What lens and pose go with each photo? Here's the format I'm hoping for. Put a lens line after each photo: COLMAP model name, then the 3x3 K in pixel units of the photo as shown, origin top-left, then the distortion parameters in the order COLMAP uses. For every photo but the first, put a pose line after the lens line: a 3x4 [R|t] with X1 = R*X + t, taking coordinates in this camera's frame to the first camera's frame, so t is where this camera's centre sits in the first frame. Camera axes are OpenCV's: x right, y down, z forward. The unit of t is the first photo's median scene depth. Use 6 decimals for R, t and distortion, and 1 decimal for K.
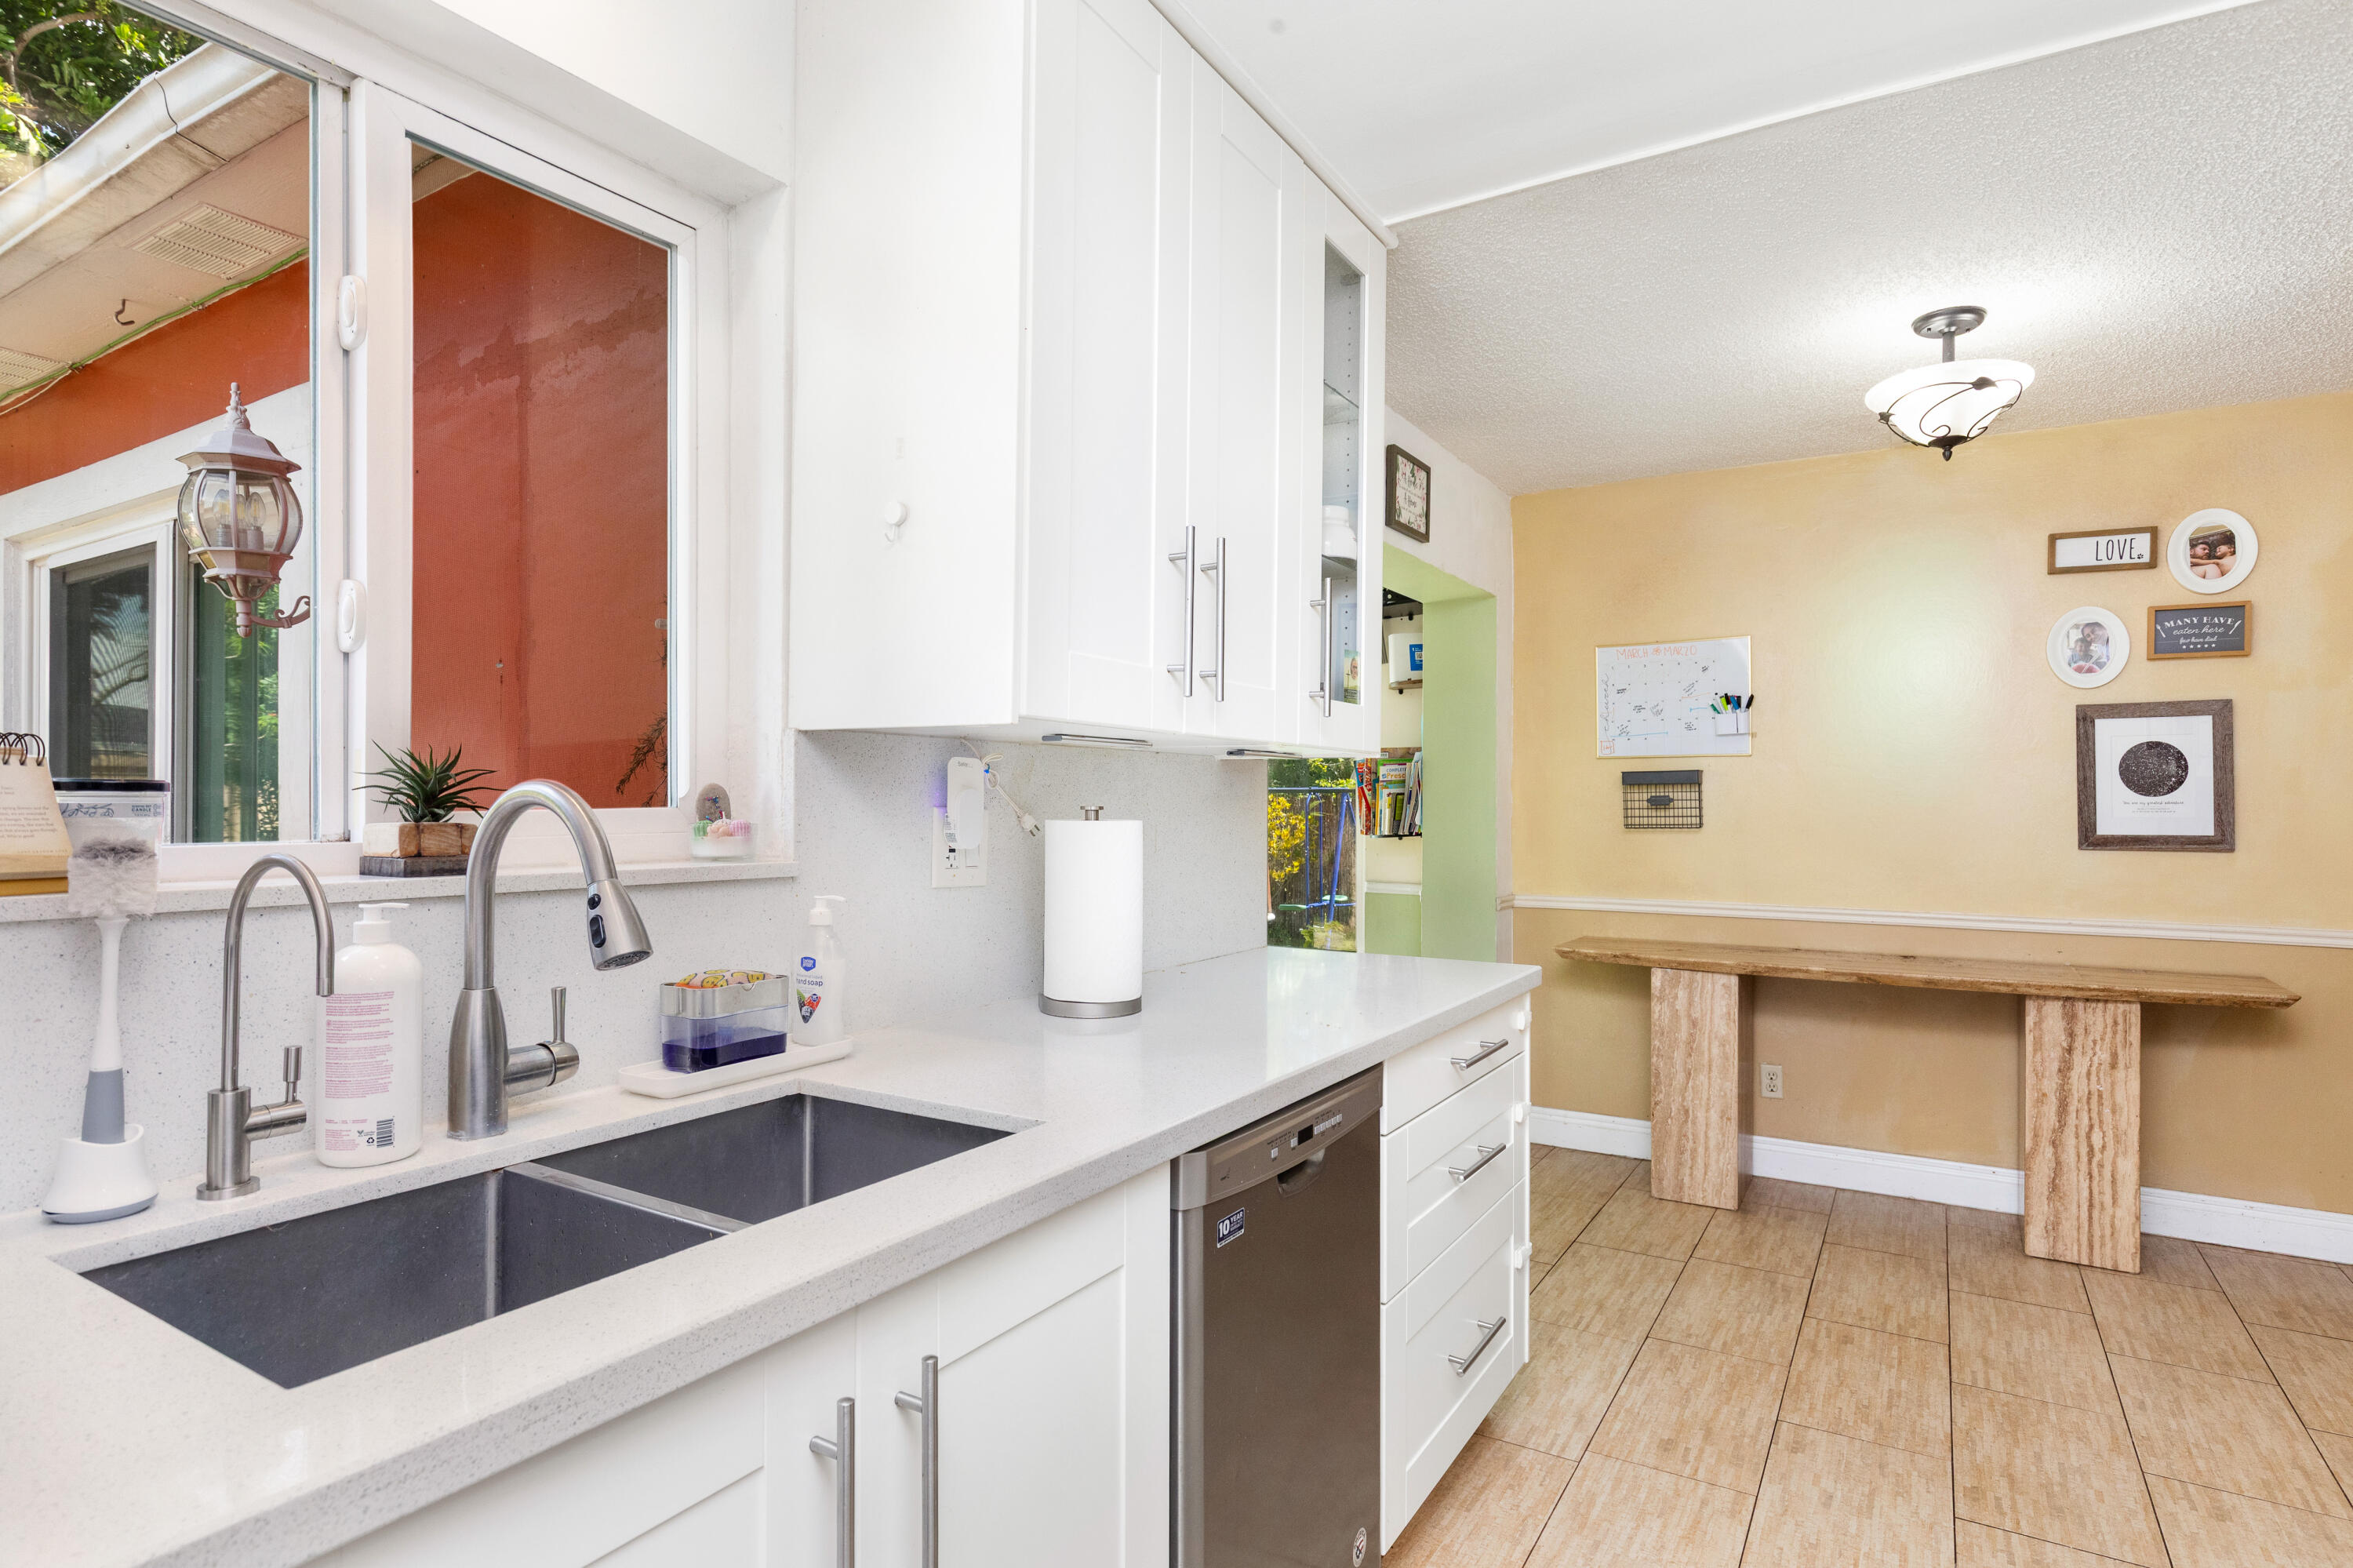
lens RADIAL K [[1210.9, 0, 1174.1], [0, 1210.9, 793.3], [0, 0, 1]] dist [-0.004308, 0.002256]
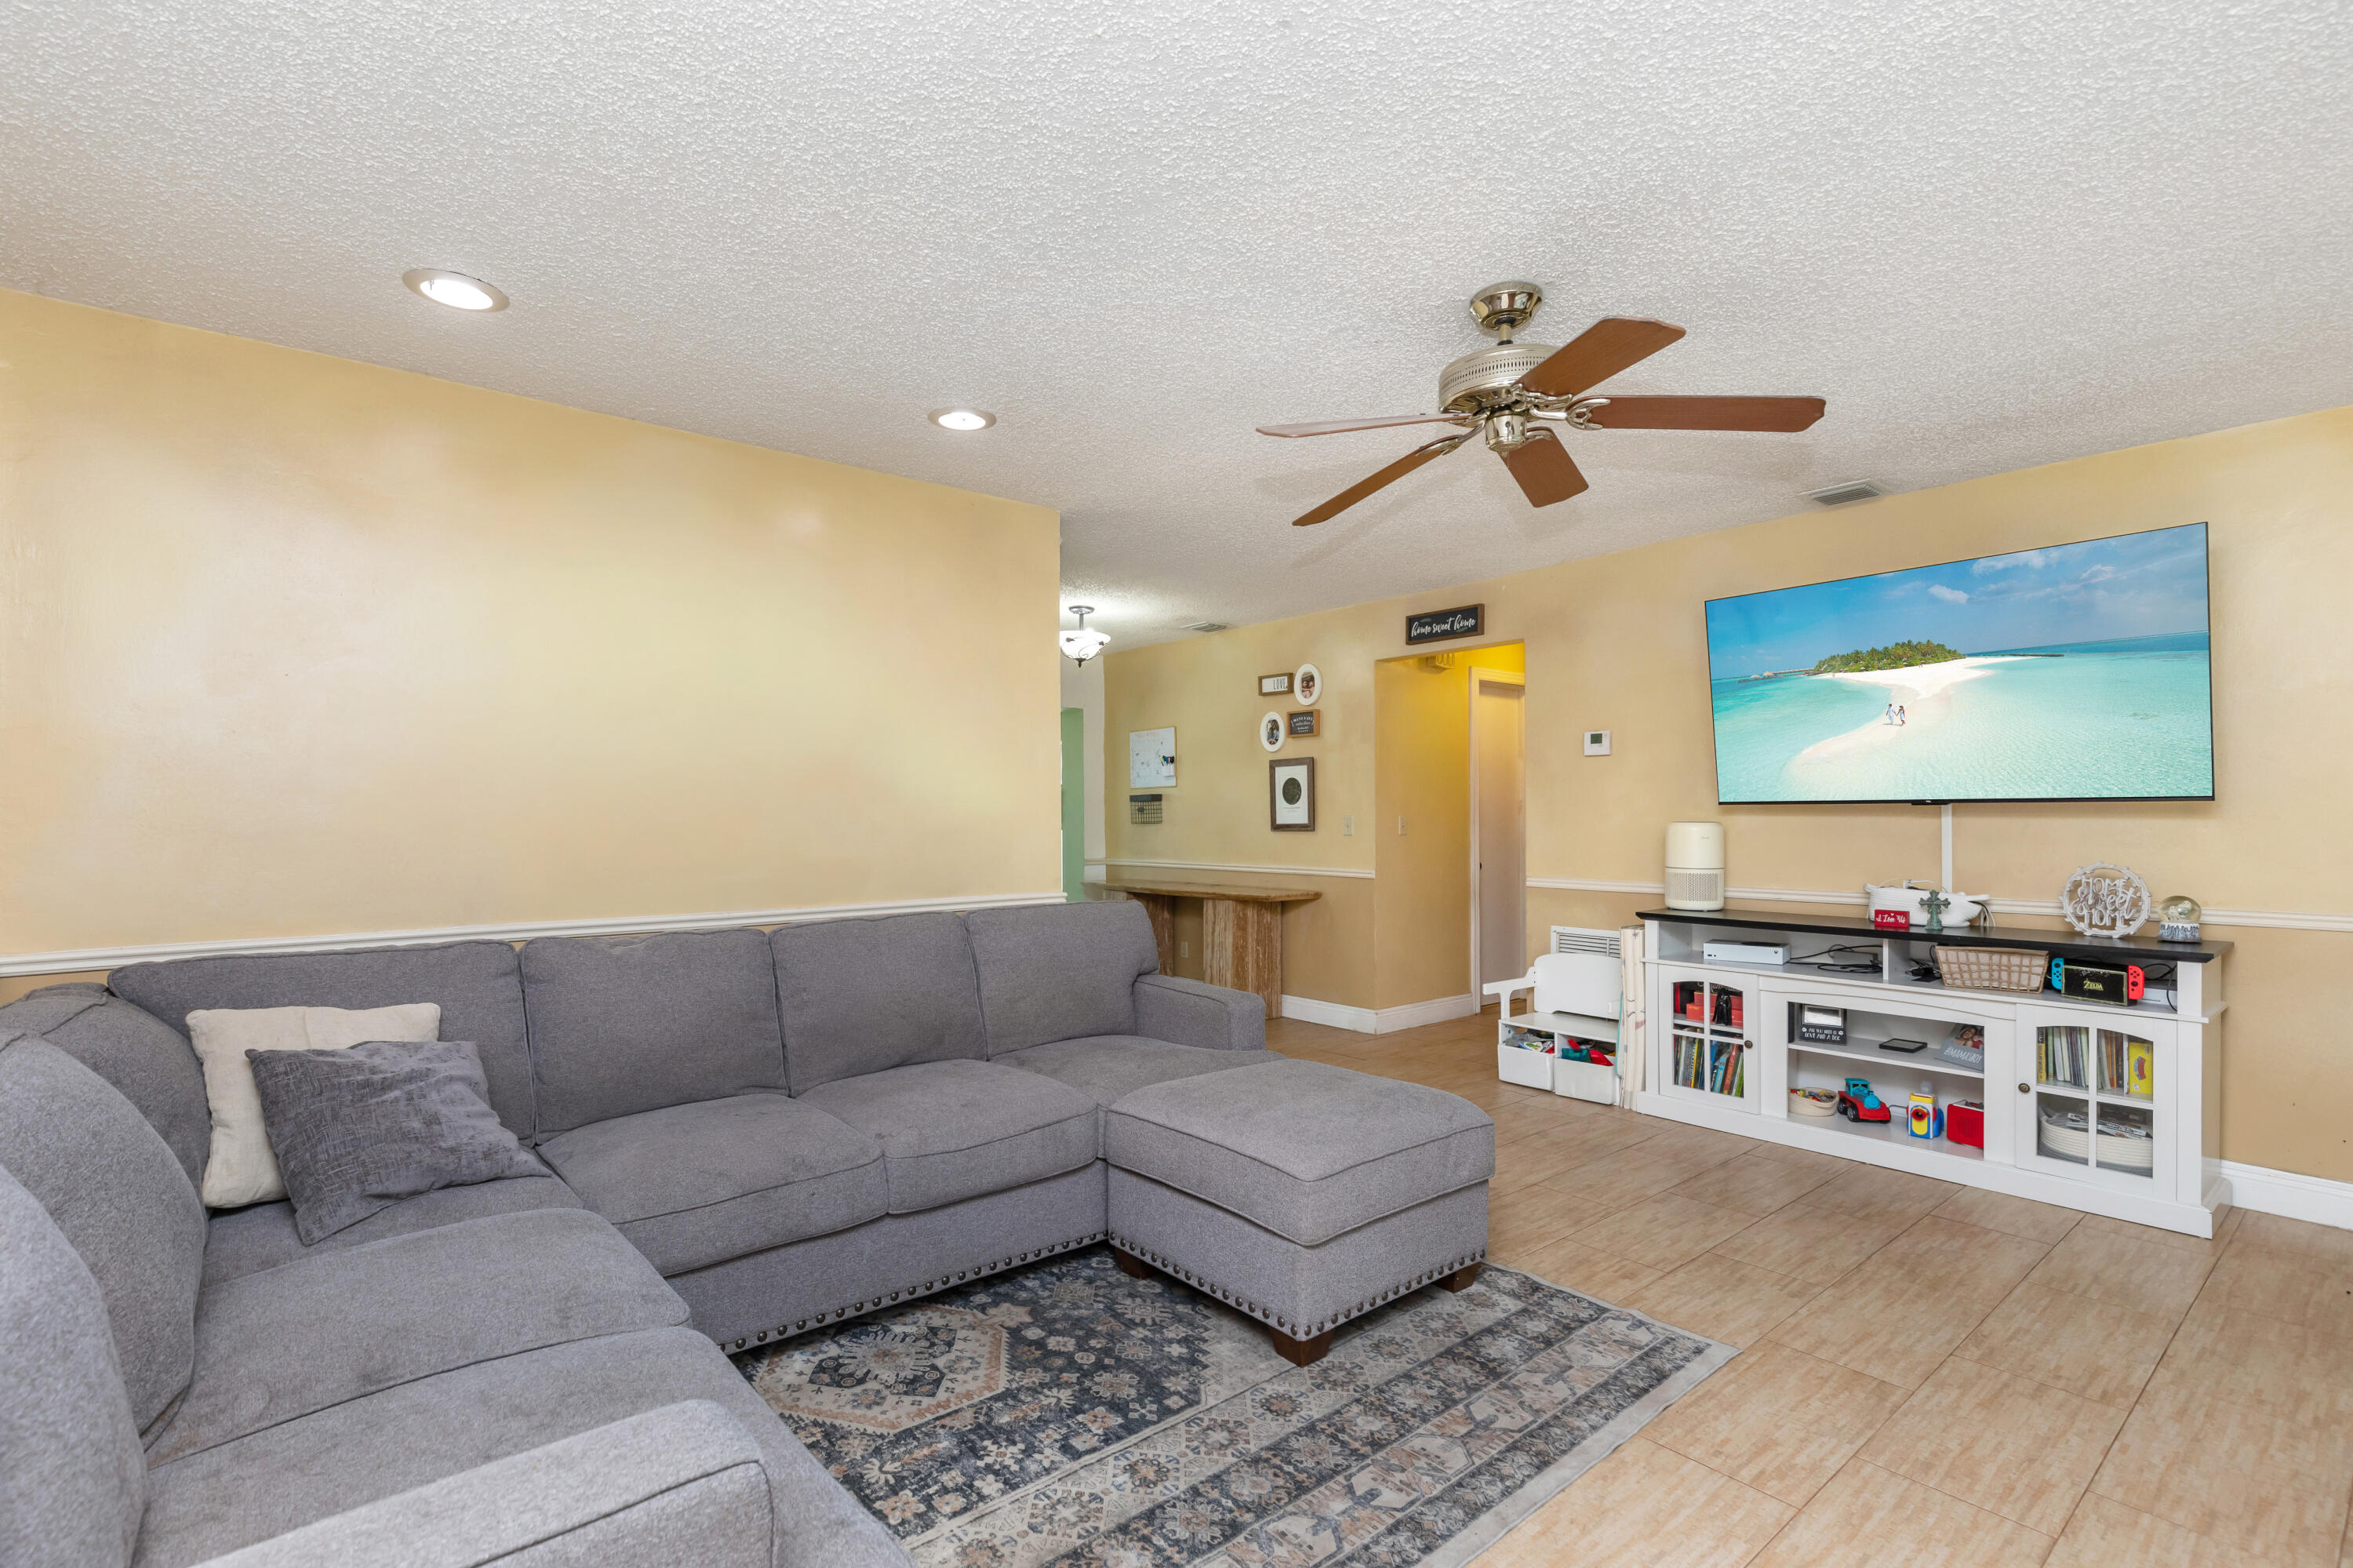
lens RADIAL K [[1067.6, 0, 1174.1], [0, 1067.6, 818.4], [0, 0, 1]] dist [-0.001459, -0.000352]
pose [[0.947984, -0.008224, -0.318212, 1.504125], [0.009199, 0.999956, 0.001560, 0.026563], [0.318185, -0.004406, 0.948018, -0.972625]]
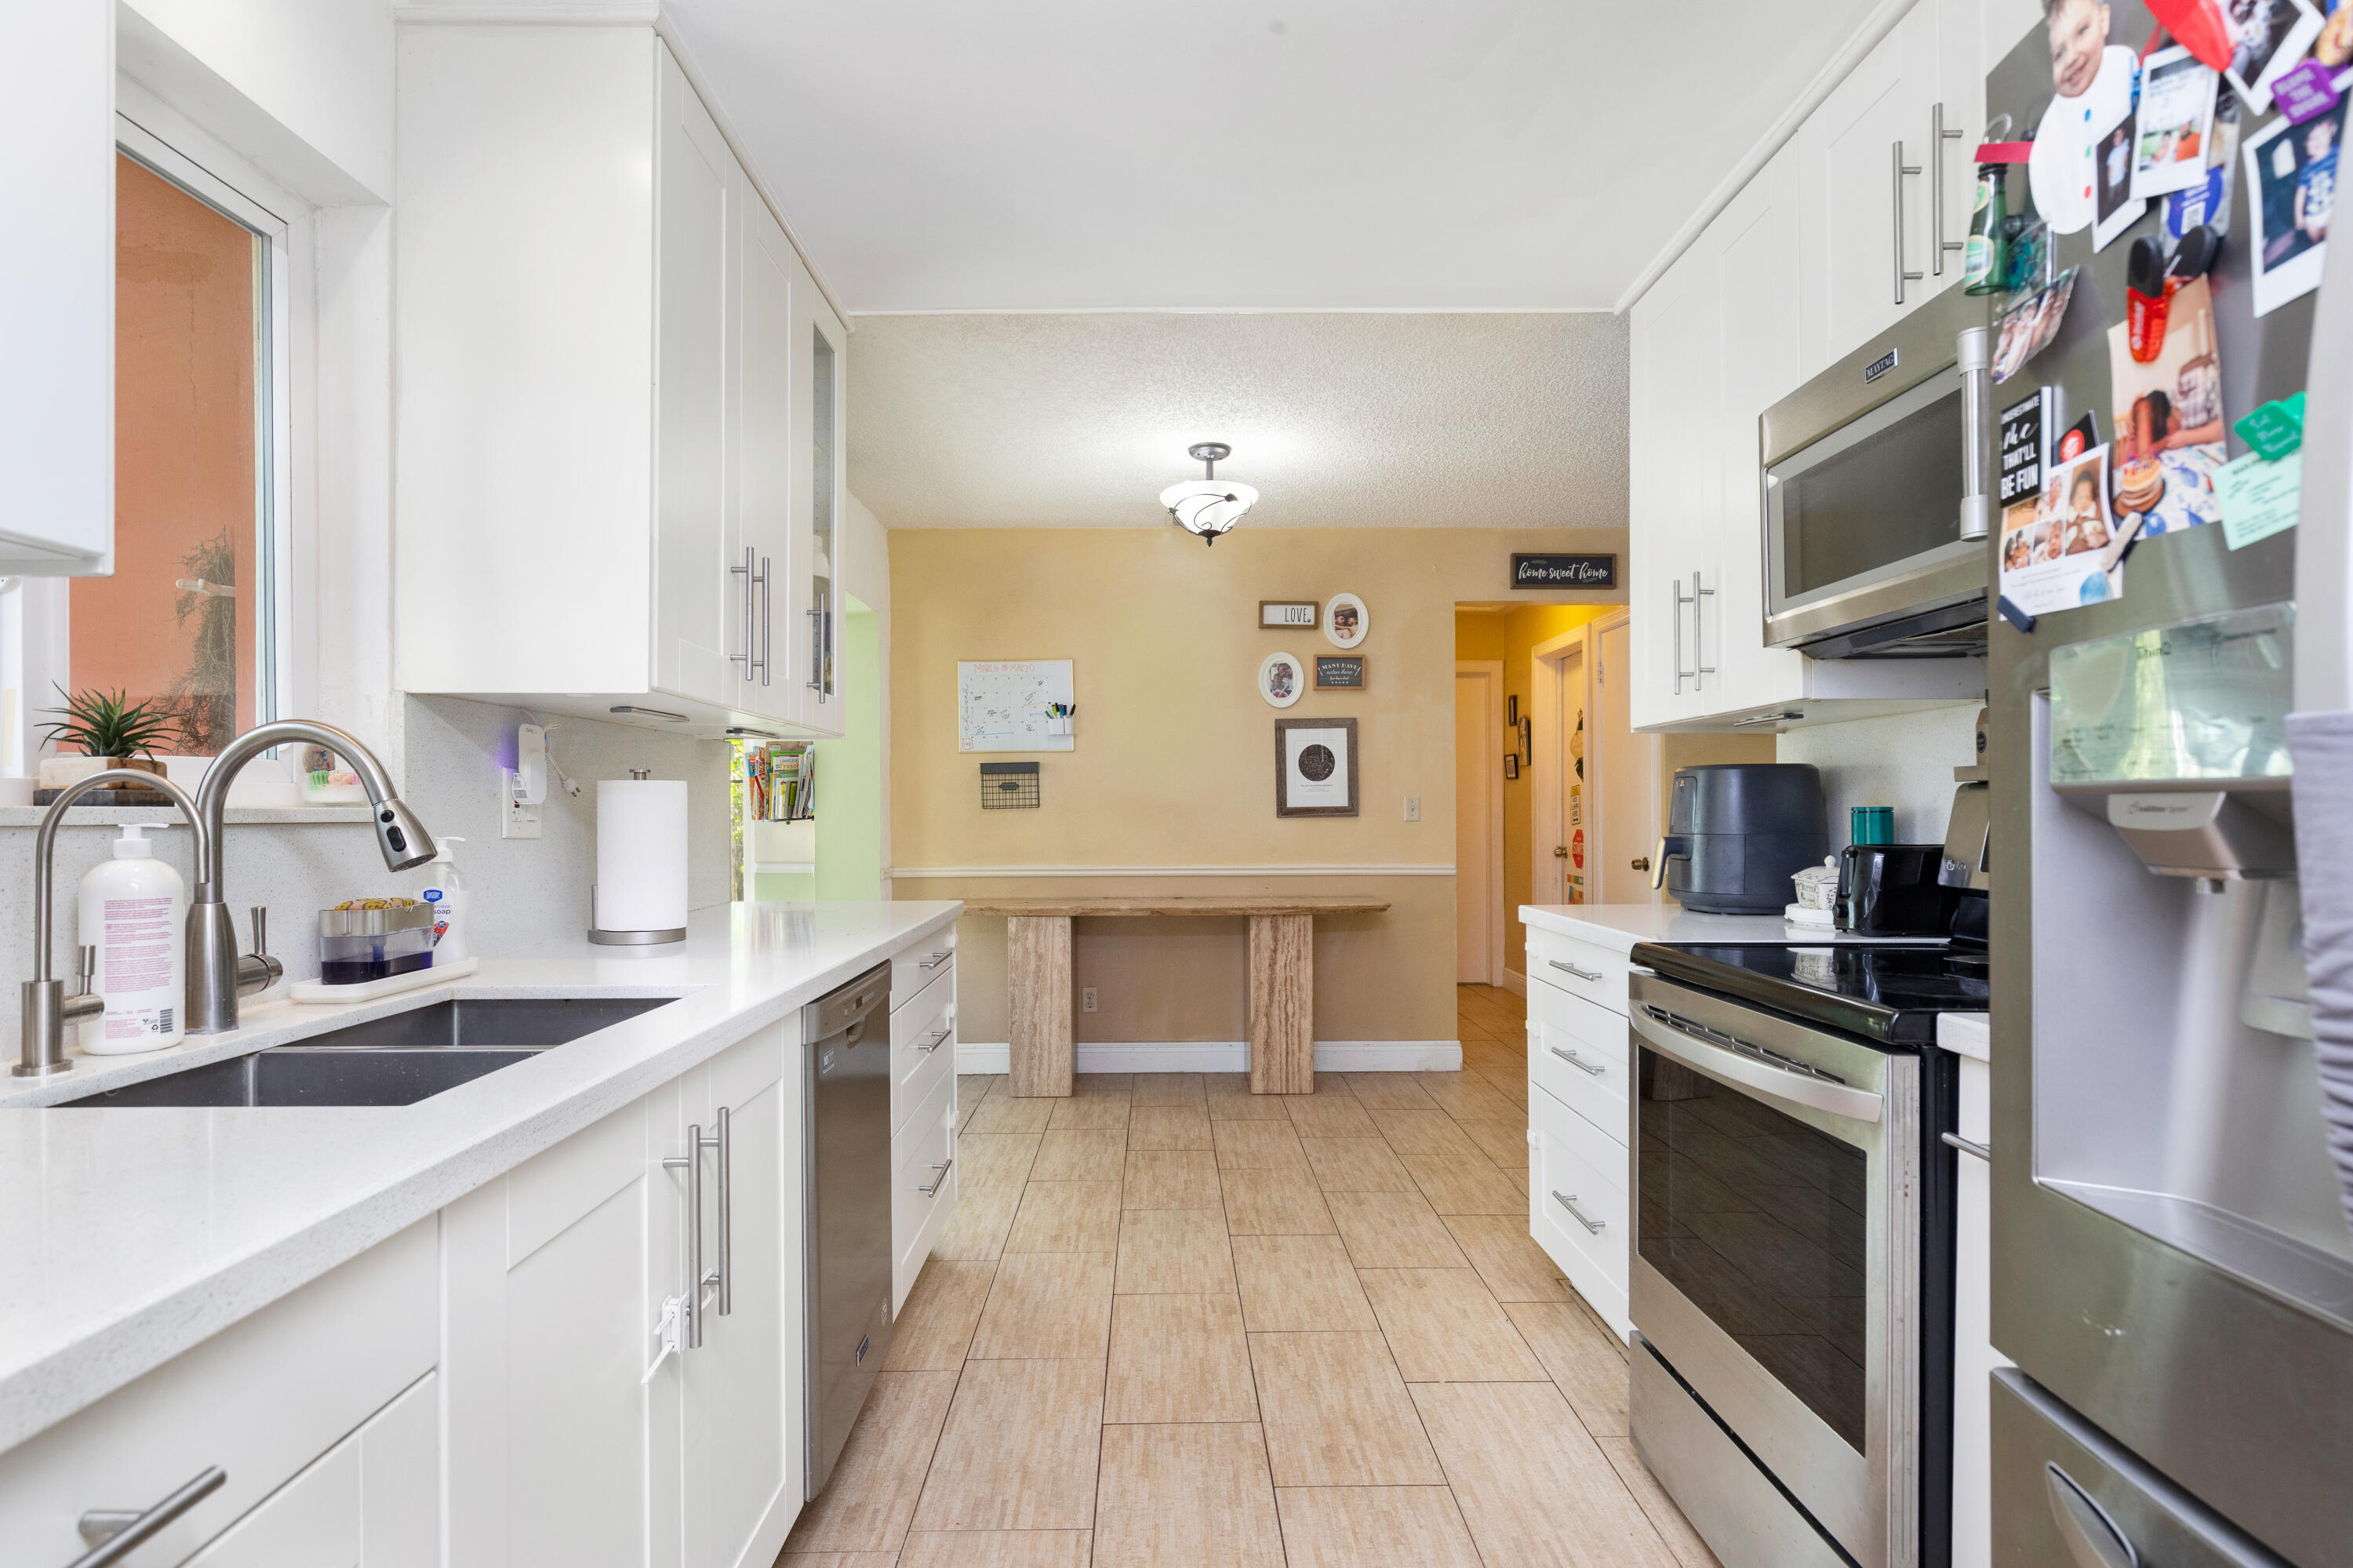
lens RADIAL K [[1174.3, 0, 1147.4], [0, 1174.3, 802.8], [0, 0, 1]] dist [0.004415, 0.000789]
pose [[0.851864, -0.007198, 0.523714, -0.170279], [0.006209, 0.999974, 0.003643, 0.028941], [-0.523727, 0.000148, 0.851886, -0.169893]]
